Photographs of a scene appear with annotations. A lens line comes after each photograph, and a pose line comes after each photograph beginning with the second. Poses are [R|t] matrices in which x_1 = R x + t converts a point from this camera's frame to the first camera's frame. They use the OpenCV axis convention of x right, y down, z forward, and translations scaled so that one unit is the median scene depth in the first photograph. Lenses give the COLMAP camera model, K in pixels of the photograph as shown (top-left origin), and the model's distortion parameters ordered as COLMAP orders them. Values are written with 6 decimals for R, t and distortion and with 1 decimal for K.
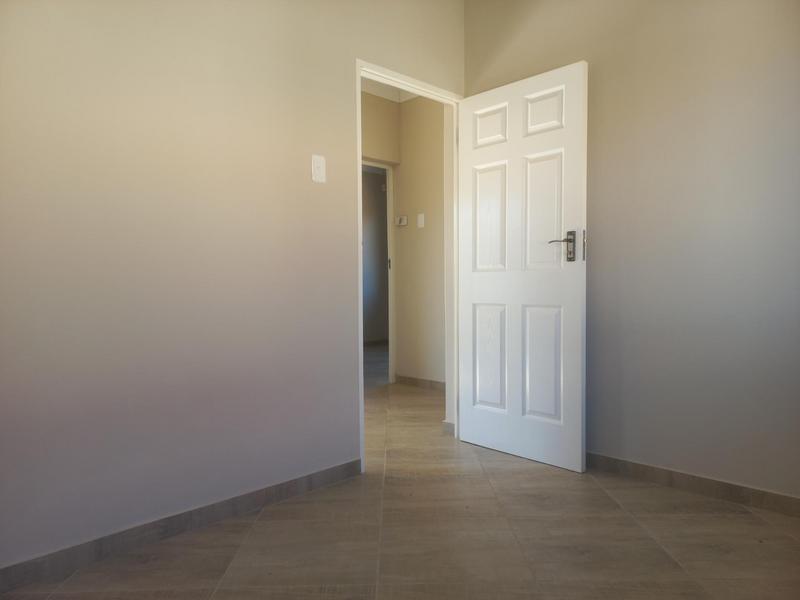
lens RADIAL K [[594.5, 0, 400.0], [0, 594.5, 300.0], [0, 0, 1]] dist [-0.011817, -0.002274]
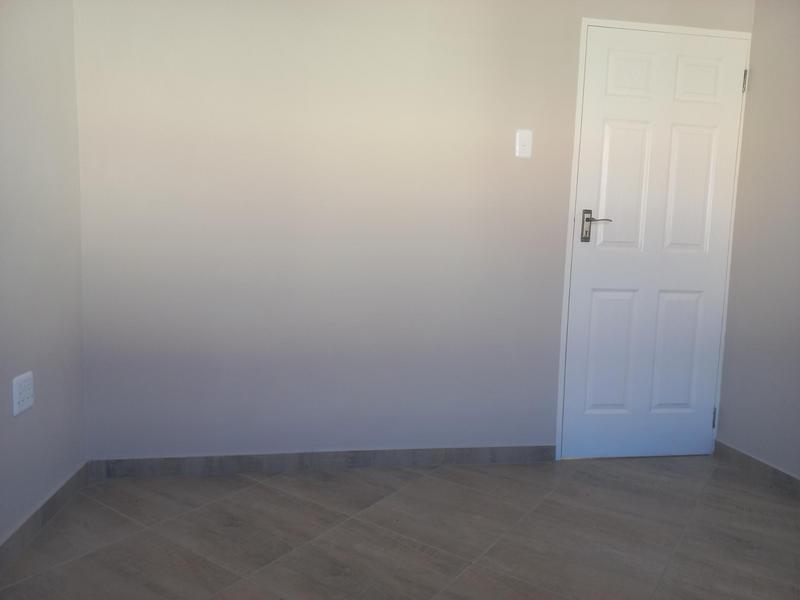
lens RADIAL K [[585.7, 0, 400.0], [0, 585.7, 300.0], [0, 0, 1]] dist [0.025524, -0.004645]
pose [[0.794946, 0.086618, -0.600464, 0.360639], [-0.062362, 0.996179, 0.061141, -0.011751], [0.603466, -0.011158, 0.797311, 0.119679]]
